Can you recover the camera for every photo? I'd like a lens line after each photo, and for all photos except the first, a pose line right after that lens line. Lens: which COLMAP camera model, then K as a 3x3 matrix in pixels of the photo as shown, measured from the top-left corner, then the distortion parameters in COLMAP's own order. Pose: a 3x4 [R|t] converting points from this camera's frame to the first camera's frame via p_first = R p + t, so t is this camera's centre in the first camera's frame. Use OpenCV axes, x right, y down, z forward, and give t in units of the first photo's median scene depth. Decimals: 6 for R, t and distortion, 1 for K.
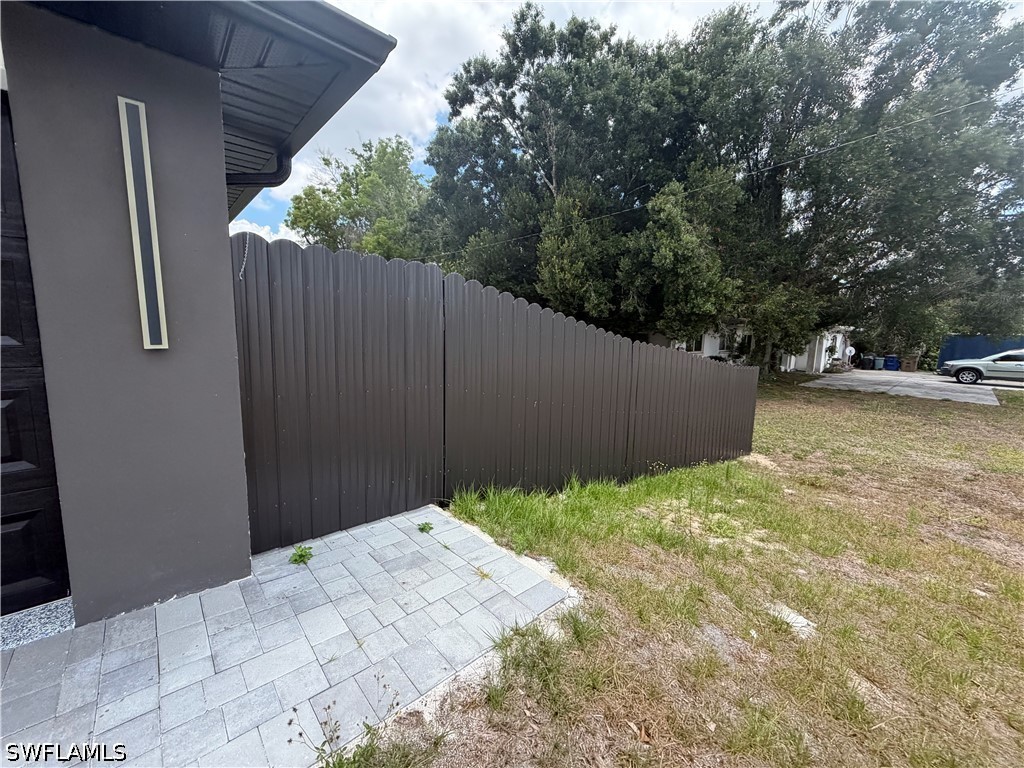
lens RADIAL K [[407.3, 0, 510.3], [0, 407.3, 381.6], [0, 0, 1]] dist [0.000122, 0.000278]
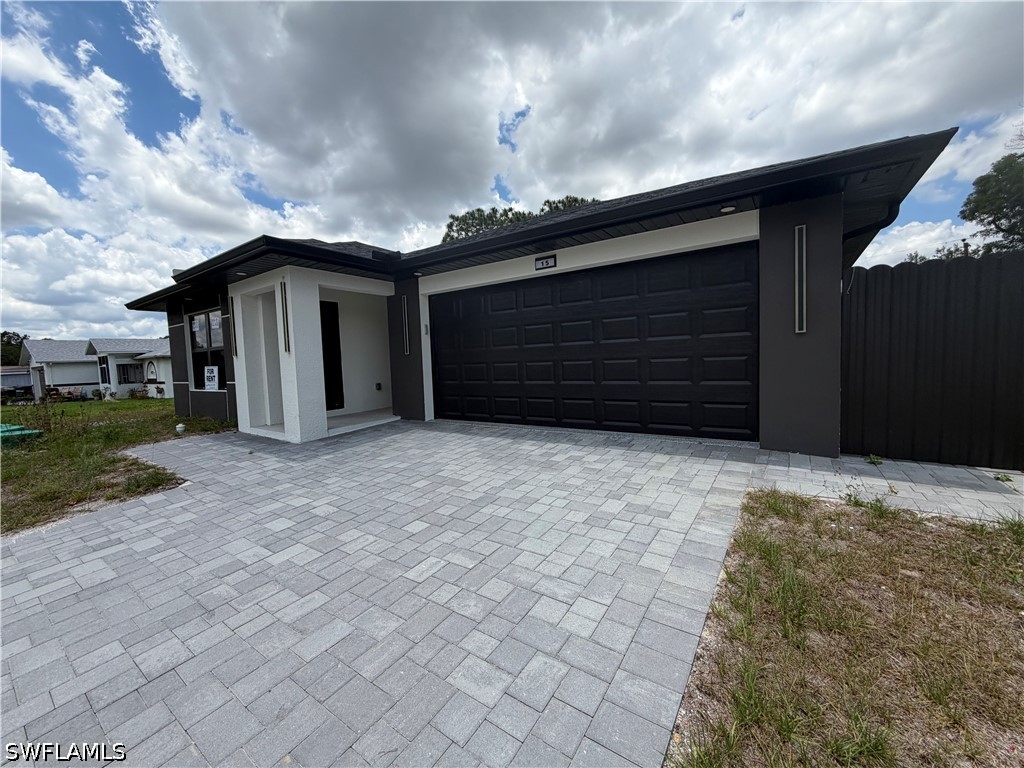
lens RADIAL K [[407.3, 0, 510.3], [0, 407.3, 381.6], [0, 0, 1]] dist [0.000122, 0.000278]
pose [[0.225502, 0.027359, -0.973858, 0.885336], [-0.078912, 0.996834, 0.009732, 0.268700], [0.971042, 0.074655, 0.226947, -0.959579]]
